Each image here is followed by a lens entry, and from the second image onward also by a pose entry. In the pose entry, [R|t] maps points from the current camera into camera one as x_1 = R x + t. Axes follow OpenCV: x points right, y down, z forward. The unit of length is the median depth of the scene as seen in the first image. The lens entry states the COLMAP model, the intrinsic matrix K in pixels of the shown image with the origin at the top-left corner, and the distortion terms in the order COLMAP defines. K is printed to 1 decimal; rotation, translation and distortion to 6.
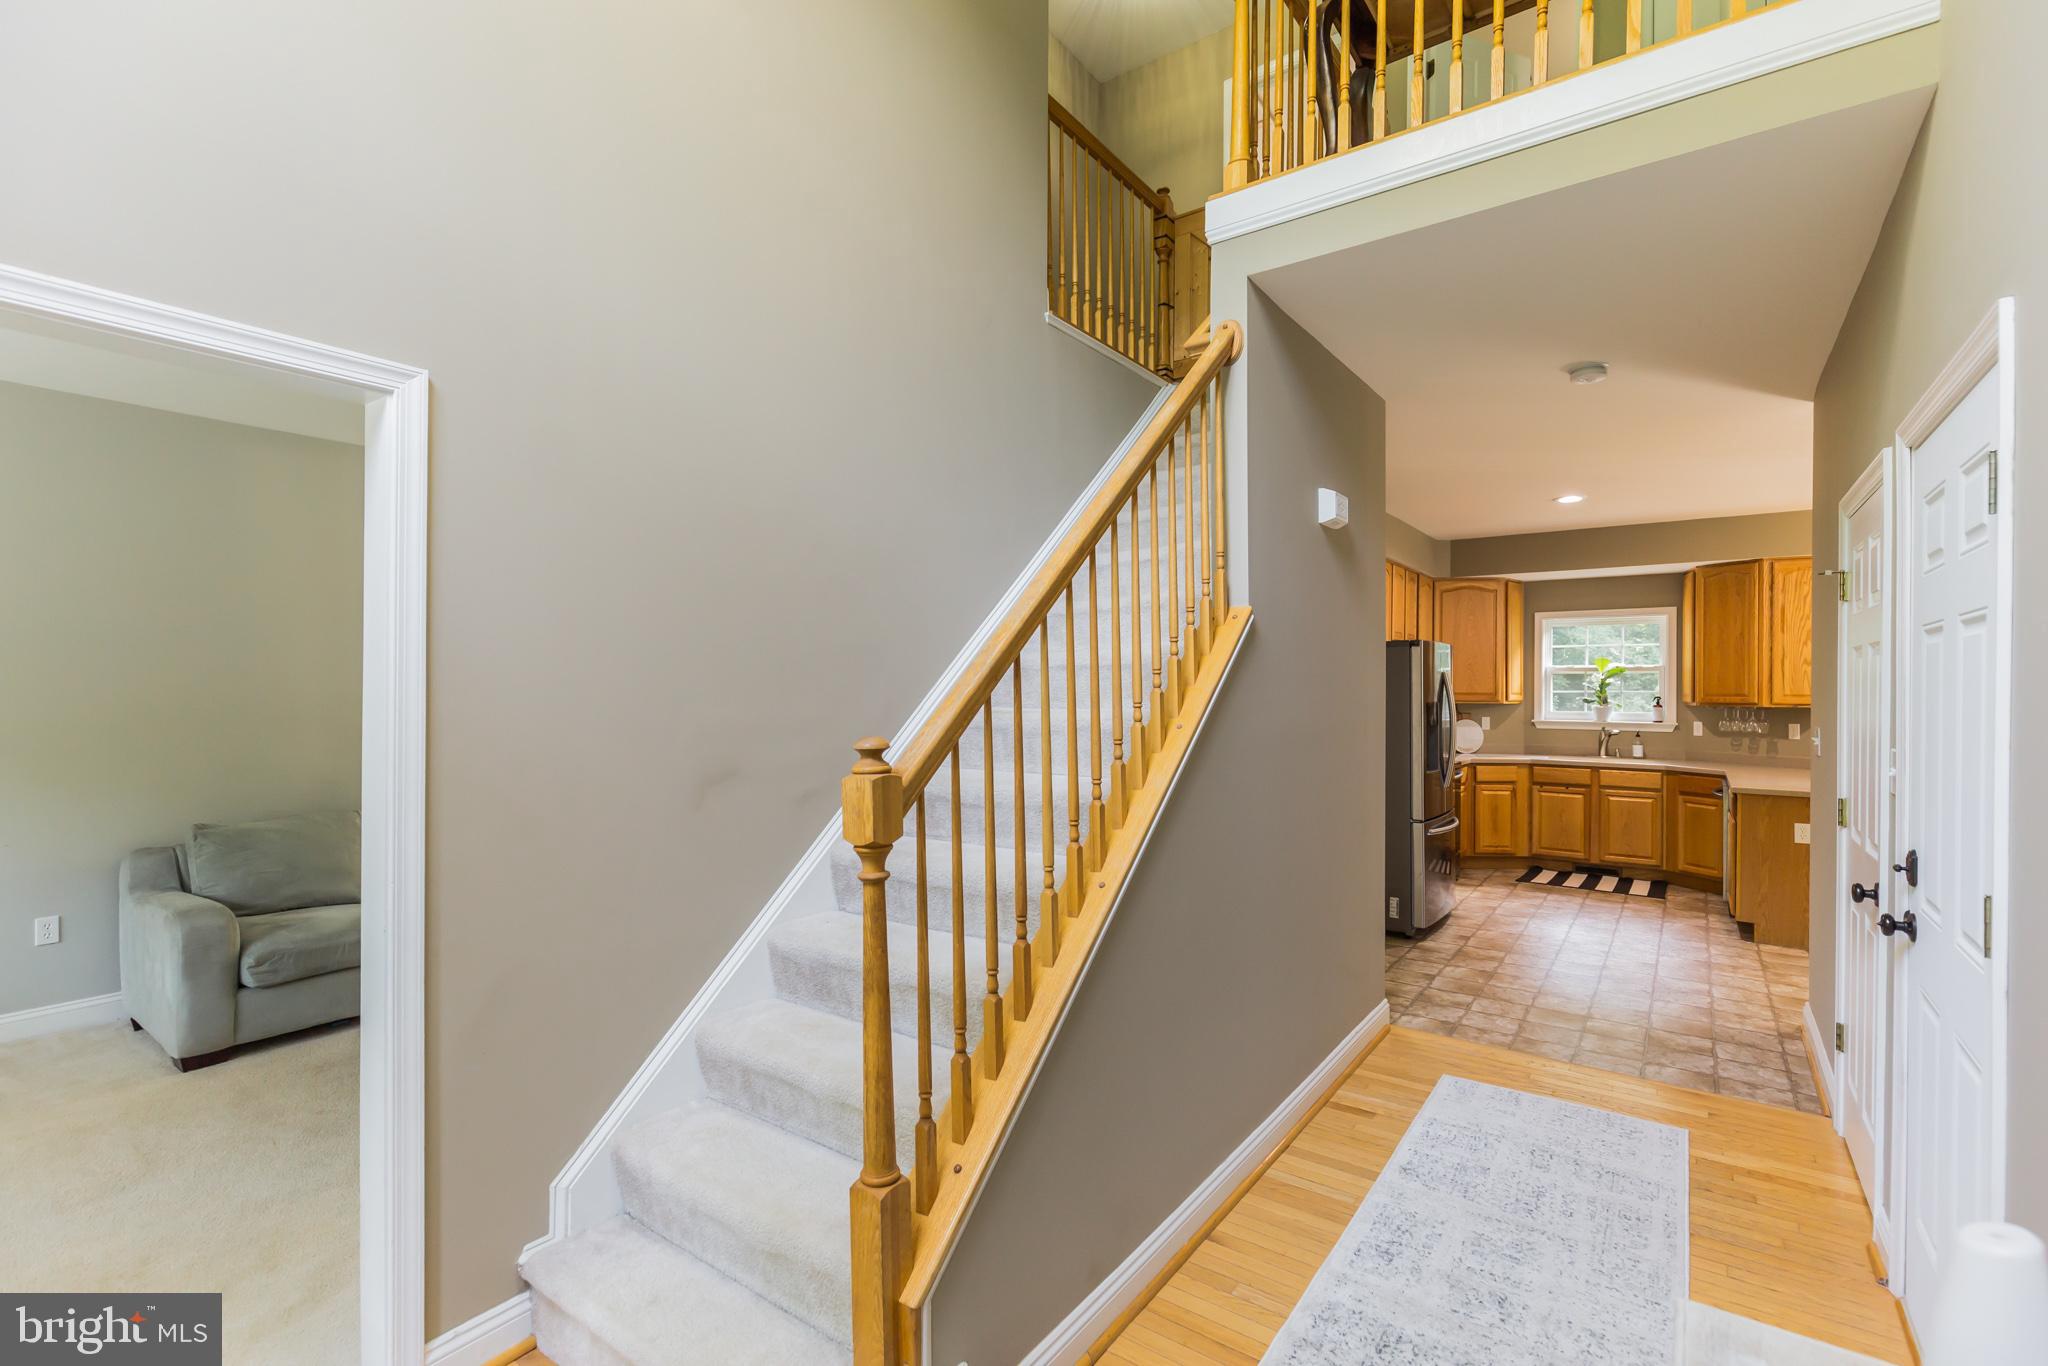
lens RADIAL K [[925.2, 0, 1009.5], [0, 925.2, 687.8], [0, 0, 1]] dist [0.003943, -0.001693]
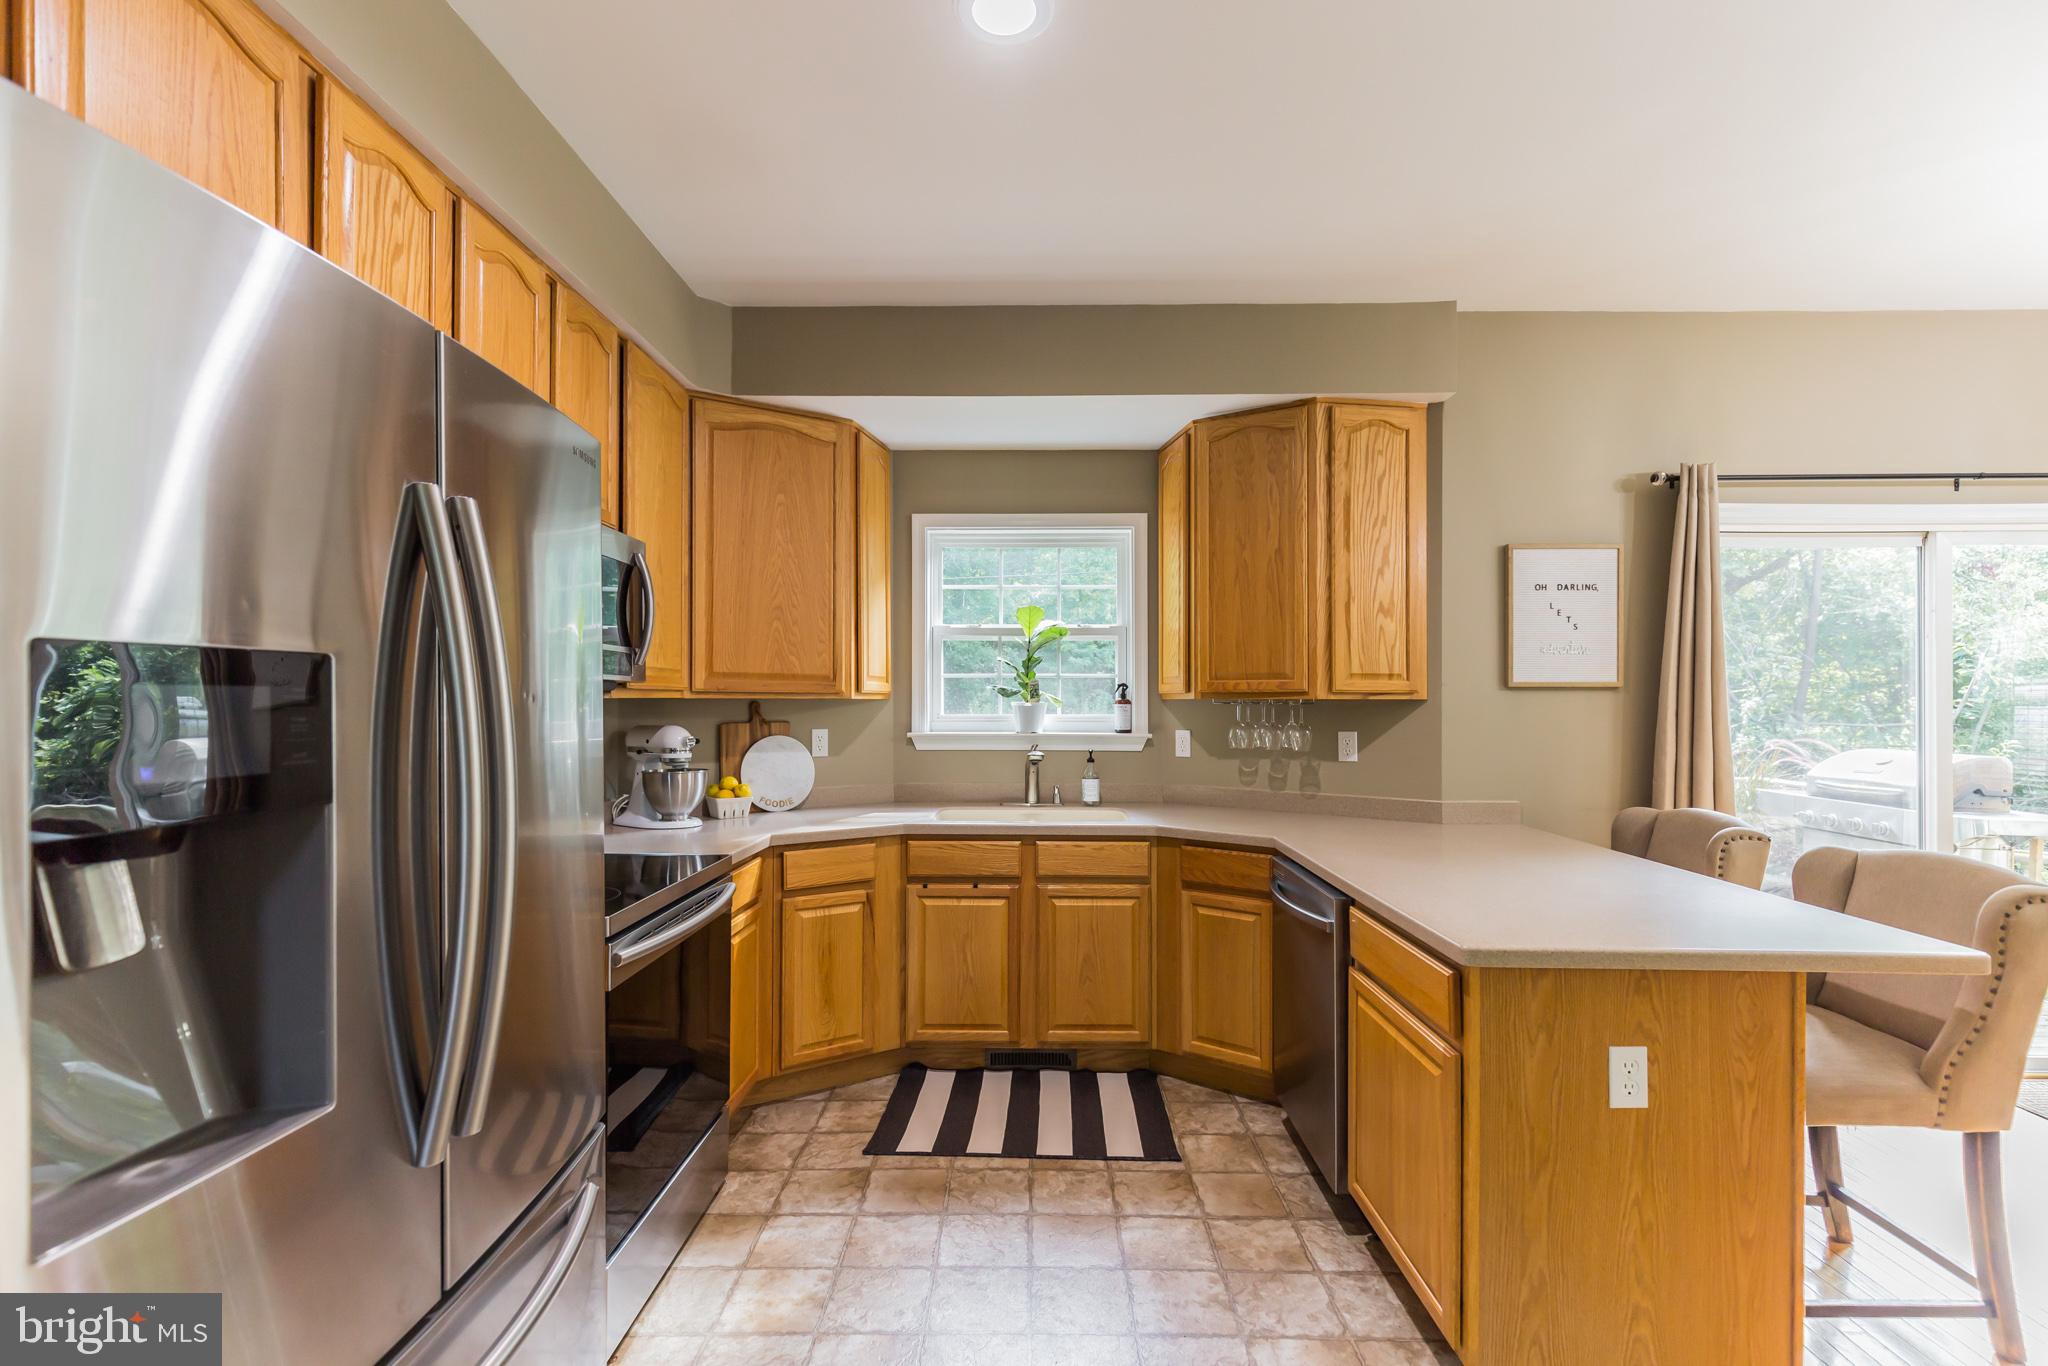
lens RADIAL K [[925.2, 0, 1027.0], [0, 925.2, 691.9], [0, 0, 1]] dist [0.003943, -0.001693]
pose [[0.806398, 0.002630, 0.591368, 0.373130], [0.001314, 0.999980, -0.006240, 0.018489], [-0.591372, 0.005809, 0.806378, 0.650972]]
